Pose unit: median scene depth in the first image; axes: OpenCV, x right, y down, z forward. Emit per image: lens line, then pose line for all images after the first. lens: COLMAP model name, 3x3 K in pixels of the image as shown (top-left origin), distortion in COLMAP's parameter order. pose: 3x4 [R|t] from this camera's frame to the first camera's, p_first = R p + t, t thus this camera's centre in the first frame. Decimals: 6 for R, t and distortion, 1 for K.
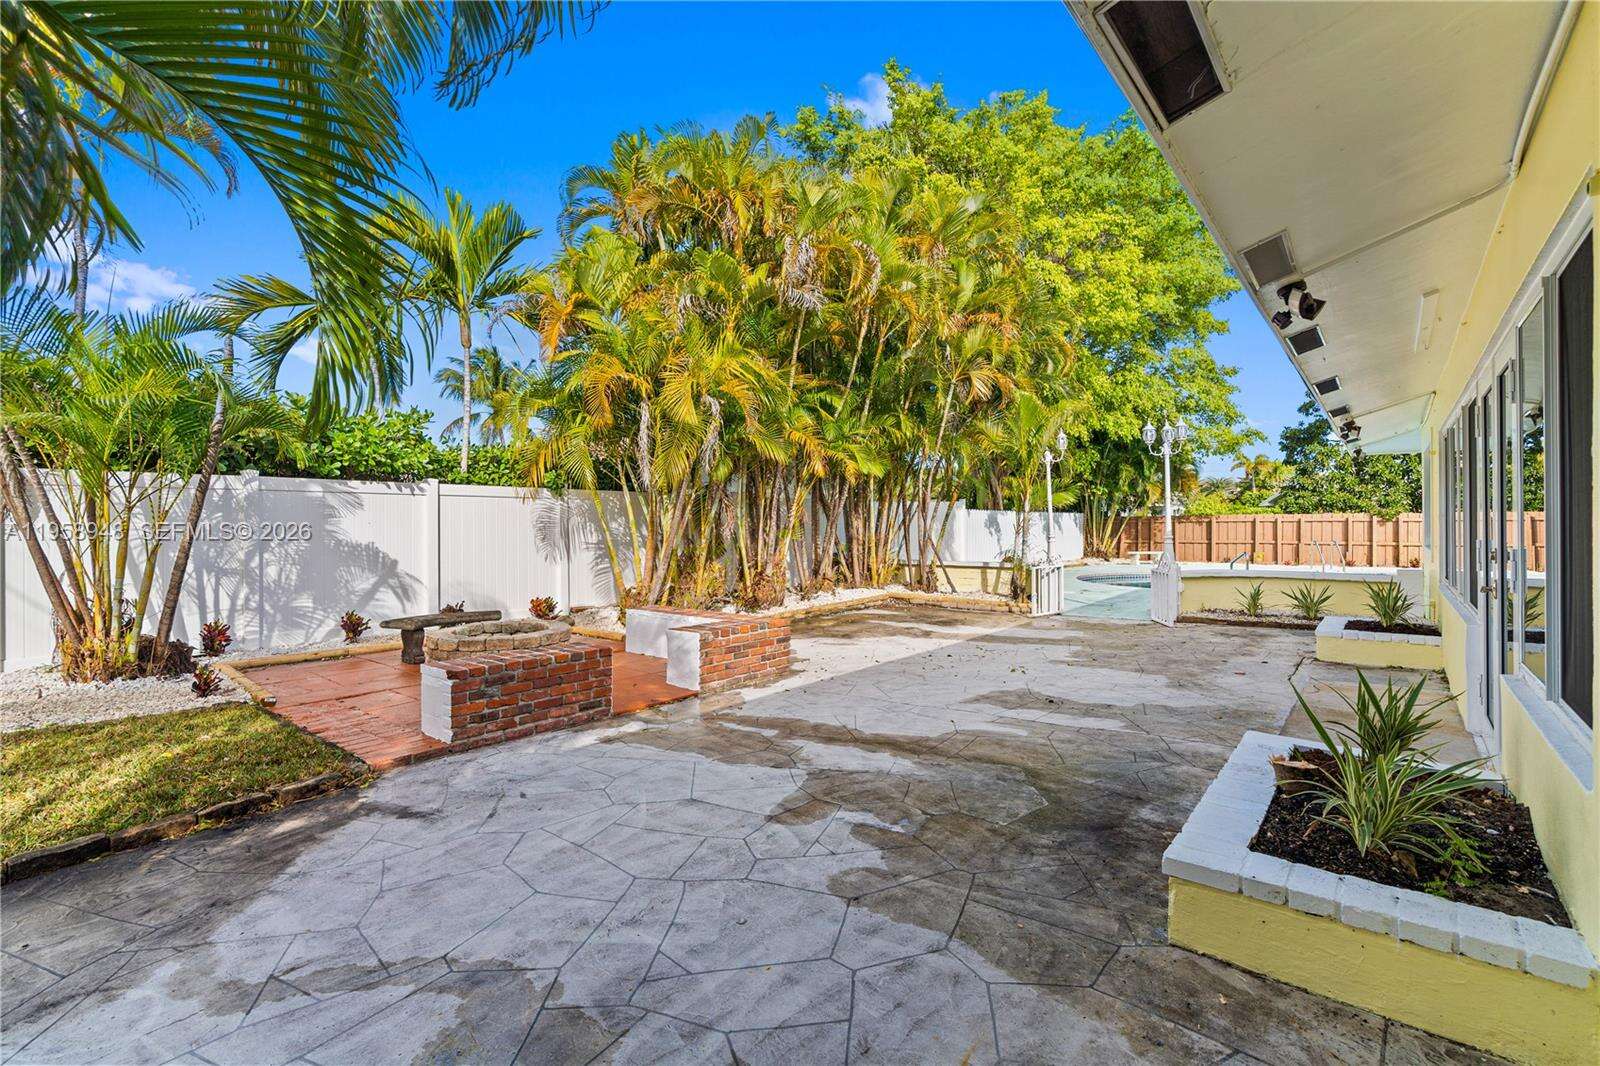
lens RADIAL K [[725.2, 0, 796.1], [0, 725.2, 531.3], [0, 0, 1]] dist [-0.000375, 0.000009]
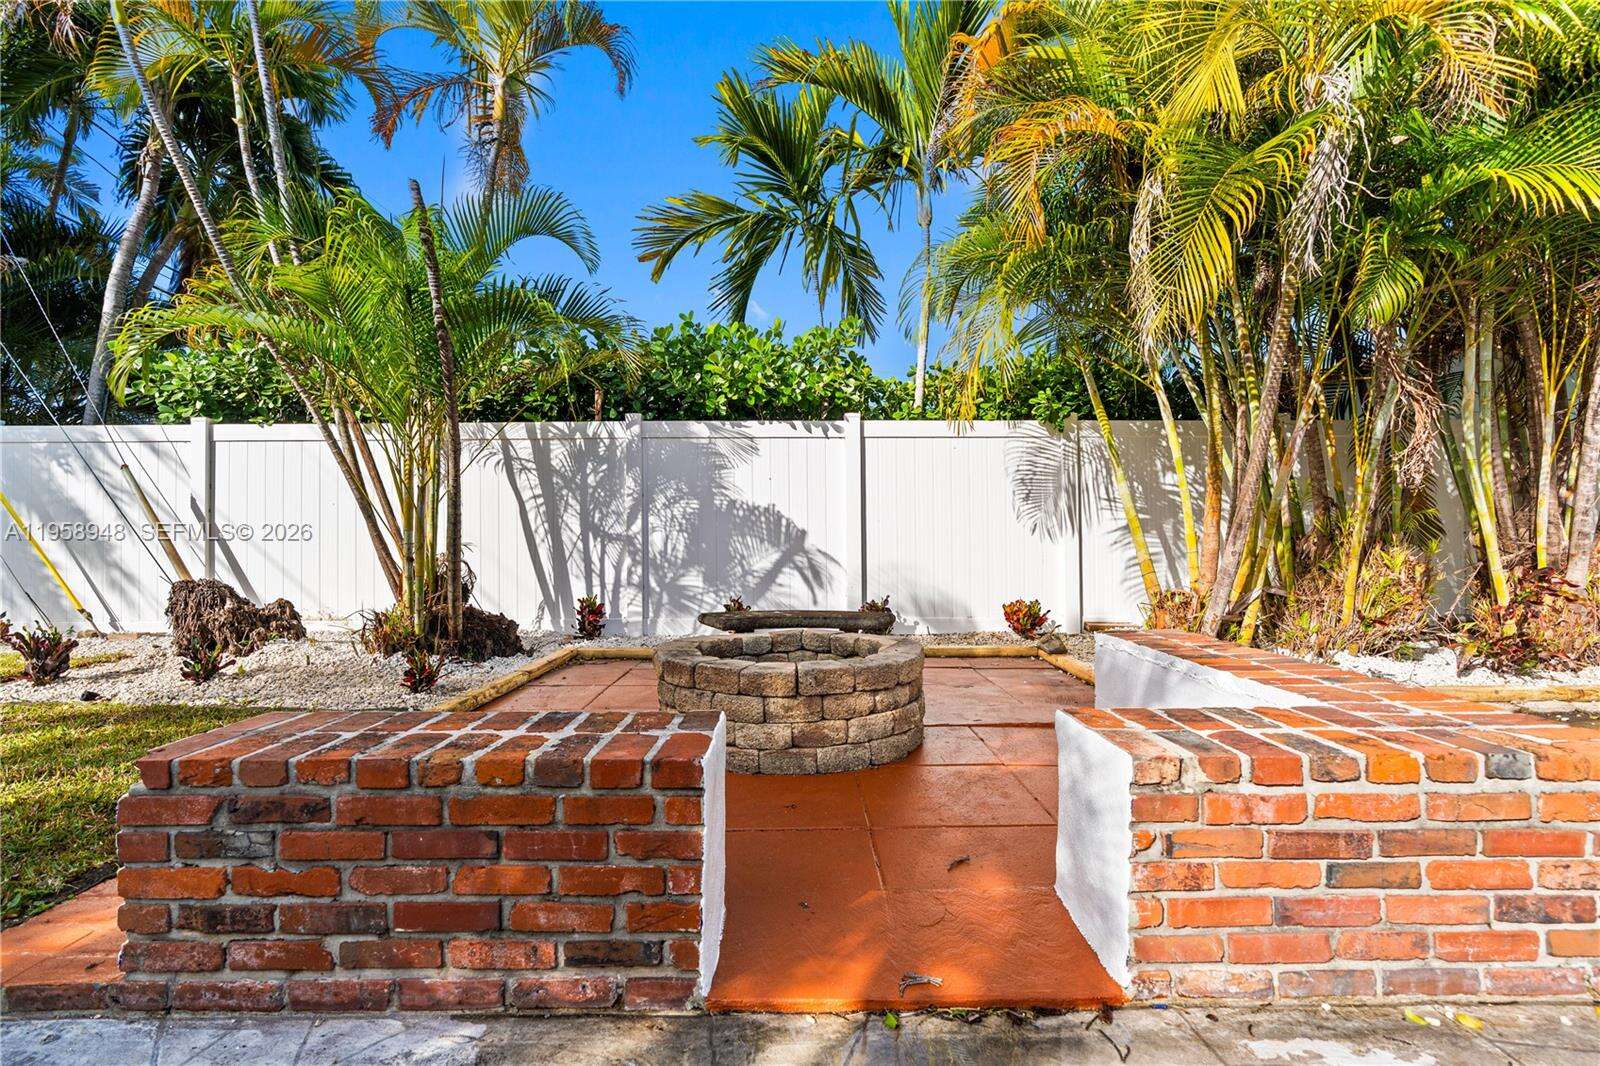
lens RADIAL K [[725.2, 0, 802.2], [0, 725.2, 528.4], [0, 0, 1]] dist [-0.000375, 0.000009]
pose [[0.646983, -0.007446, -0.762468, -0.012082], [-0.005484, 0.999881, -0.014418, 0.050812], [0.762485, 0.013510, 0.646865, 0.567618]]
